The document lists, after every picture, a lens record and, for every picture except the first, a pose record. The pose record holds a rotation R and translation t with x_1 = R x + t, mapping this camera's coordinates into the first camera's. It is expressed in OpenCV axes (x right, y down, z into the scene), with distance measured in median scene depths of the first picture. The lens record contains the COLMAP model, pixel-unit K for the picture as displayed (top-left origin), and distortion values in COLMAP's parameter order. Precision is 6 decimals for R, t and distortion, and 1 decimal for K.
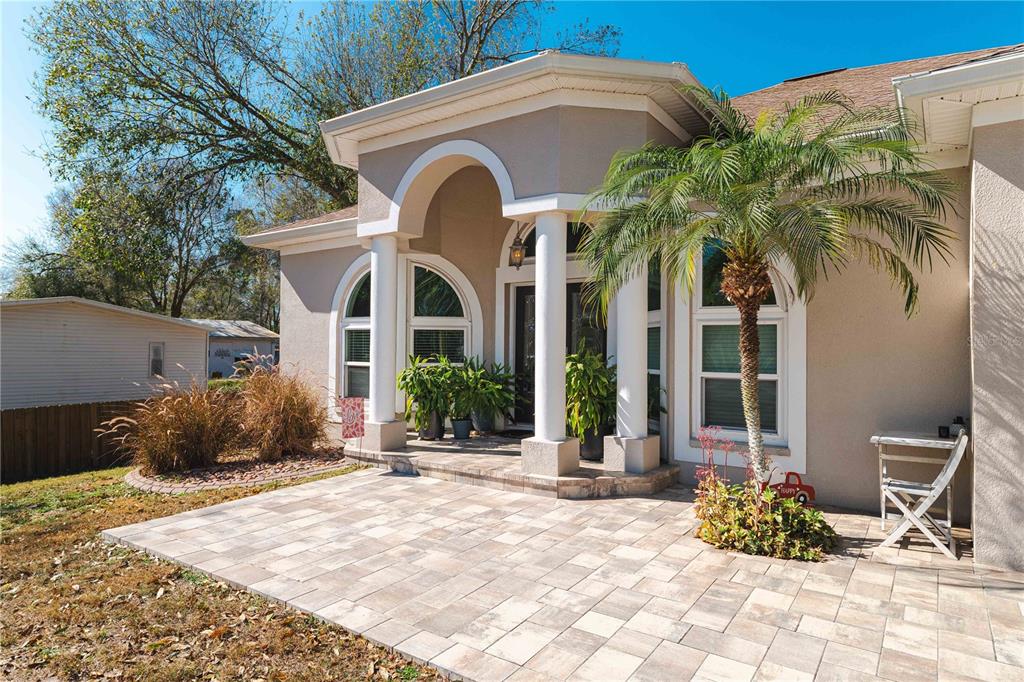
lens RADIAL K [[622.2, 0, 512.0], [0, 622.2, 341.0], [0, 0, 1]] dist [0.002836, 0.001267]
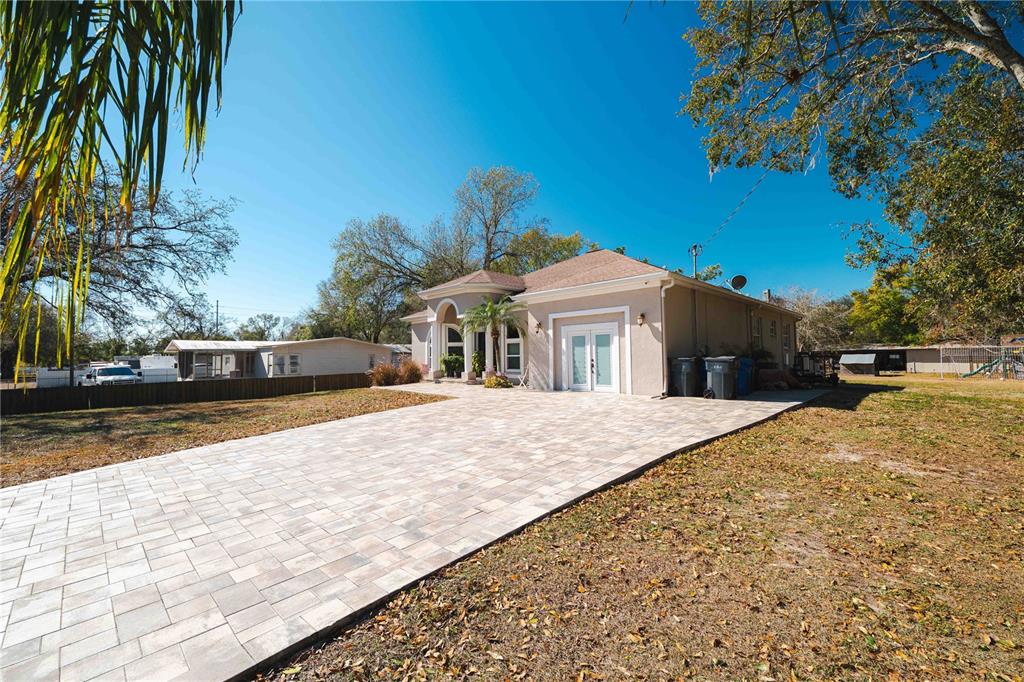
lens RADIAL K [[403.6, 0, 512.0], [0, 403.6, 341.0], [0, 0, 1]] dist [-0.000134, 0.000001]
pose [[0.986009, -0.024533, -0.164876, 0.565993], [0.019068, 0.999218, -0.034645, 0.036465], [0.165597, 0.031017, 0.985706, -1.134616]]
